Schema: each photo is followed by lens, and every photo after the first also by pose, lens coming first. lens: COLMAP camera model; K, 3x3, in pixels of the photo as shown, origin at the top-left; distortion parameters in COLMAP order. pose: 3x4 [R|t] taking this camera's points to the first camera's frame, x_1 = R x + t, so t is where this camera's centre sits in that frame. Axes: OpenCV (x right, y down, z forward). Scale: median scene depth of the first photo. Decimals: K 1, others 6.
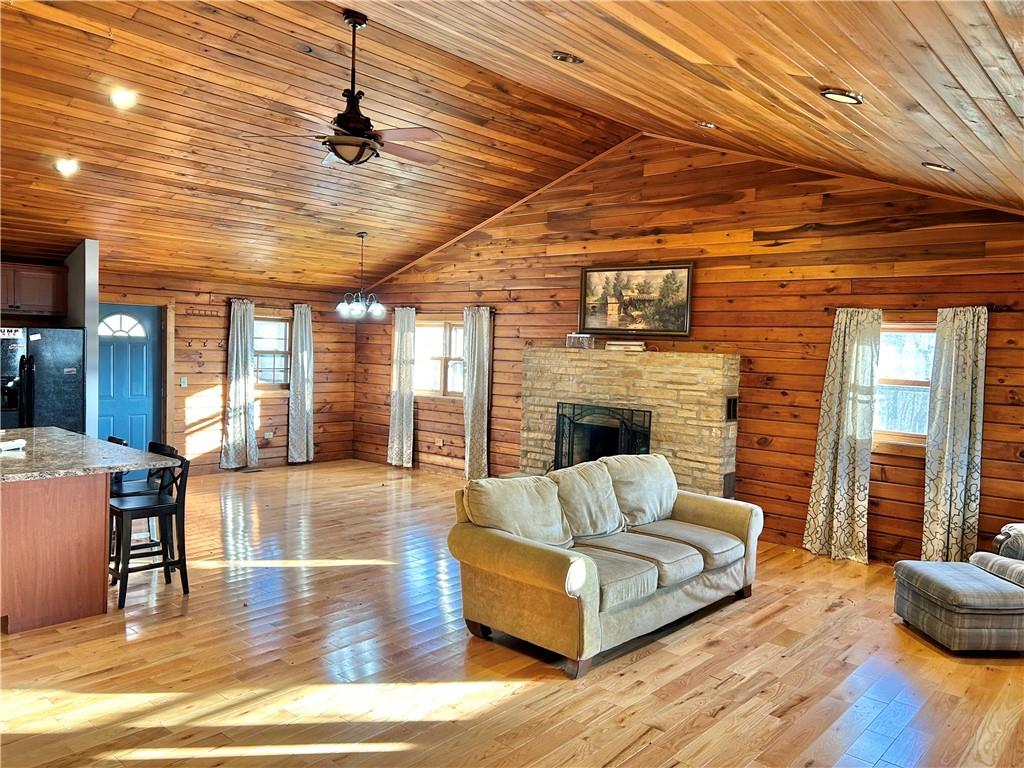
lens RADIAL K [[759.3, 0, 512.0], [0, 759.3, 385.5], [0, 0, 1]] dist [0.035024, -0.028420]
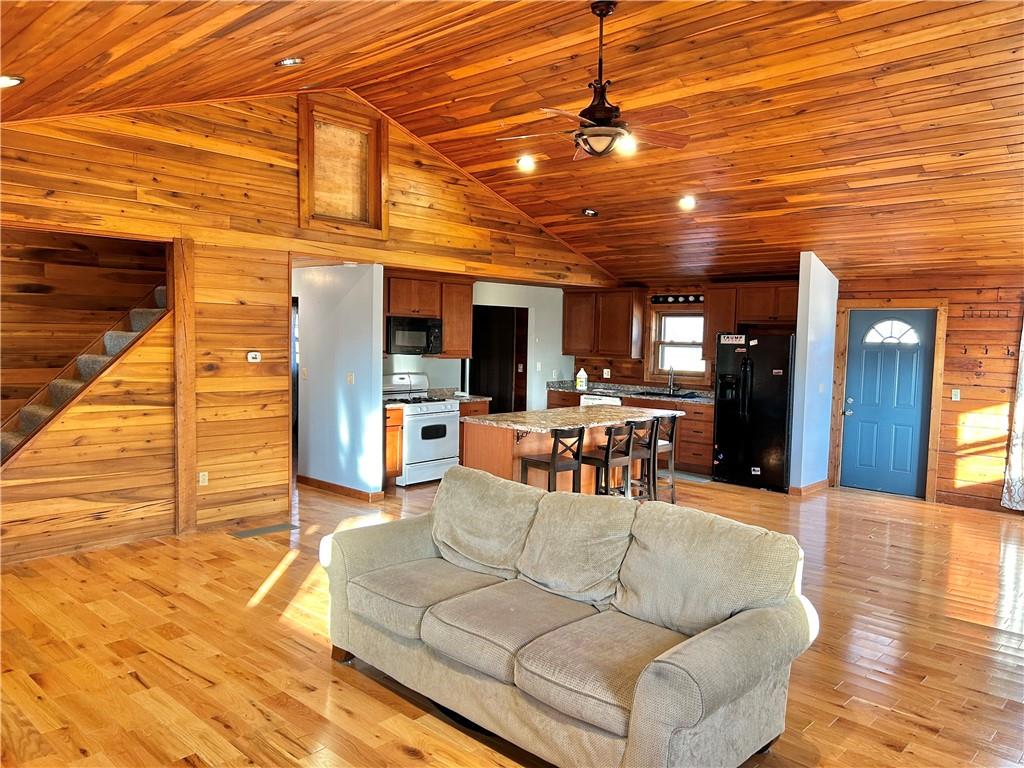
lens RADIAL K [[759.3, 0, 514.4], [0, 759.3, 383.4], [0, 0, 1]] dist [0.035024, -0.028420]
pose [[-0.014931, 0.032271, -0.999368, 0.915688], [-0.073891, 0.996711, 0.033289, -0.019448], [0.997155, 0.074341, -0.012497, 1.055068]]
